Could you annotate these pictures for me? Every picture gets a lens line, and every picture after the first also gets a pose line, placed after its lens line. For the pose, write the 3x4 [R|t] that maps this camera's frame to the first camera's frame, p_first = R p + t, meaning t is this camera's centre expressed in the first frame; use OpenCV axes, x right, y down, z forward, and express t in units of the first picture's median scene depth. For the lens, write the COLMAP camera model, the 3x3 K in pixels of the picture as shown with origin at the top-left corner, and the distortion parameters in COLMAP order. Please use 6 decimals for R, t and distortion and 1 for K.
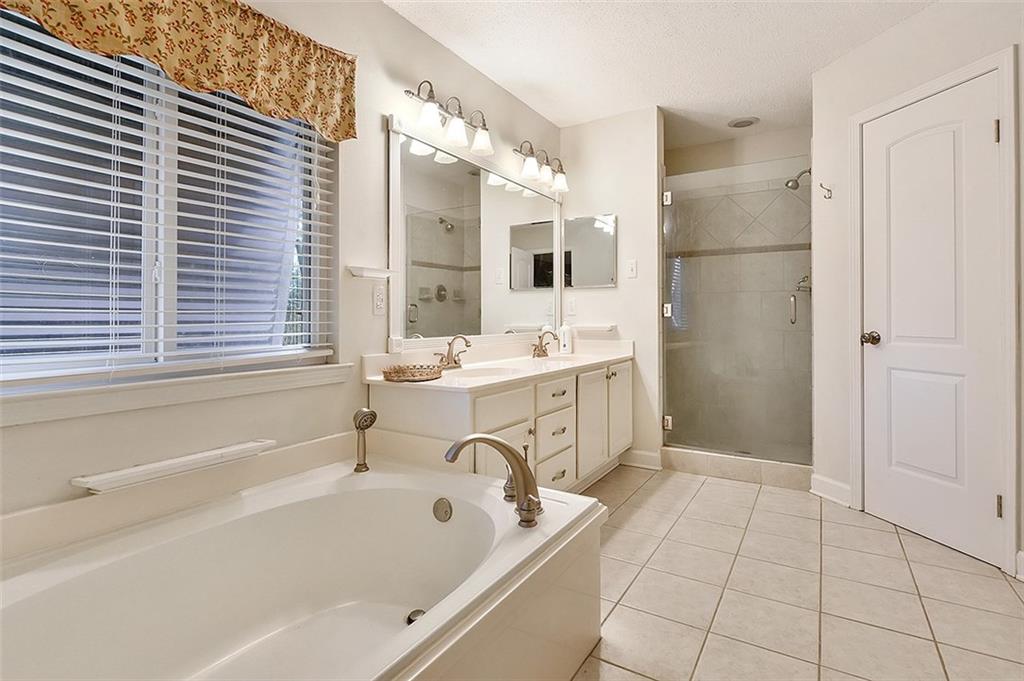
lens RADIAL K [[496.0, 0, 511.0], [0, 496.0, 318.5], [0, 0, 1]] dist [-0.001105, -0.000204]
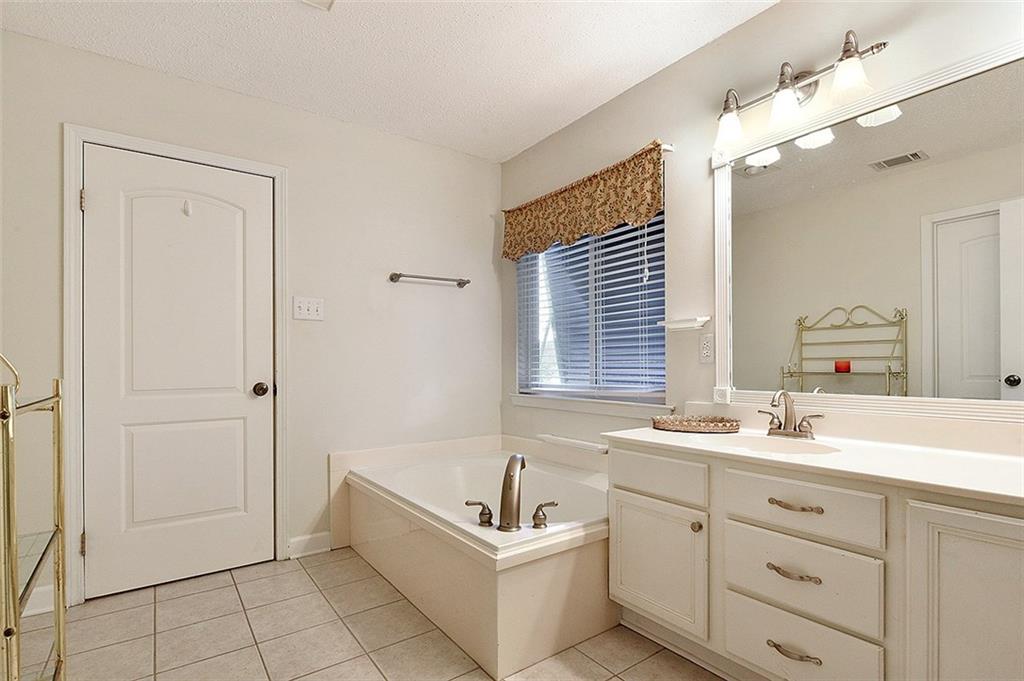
lens RADIAL K [[496.0, 0, 507.0], [0, 496.0, 364.7], [0, 0, 1]] dist [-0.001105, -0.000204]
pose [[-0.378373, 0.004462, -0.925643, 1.006482], [0.005682, 0.999981, 0.002498, -0.011855], [0.925636, -0.004314, -0.378391, 1.260018]]
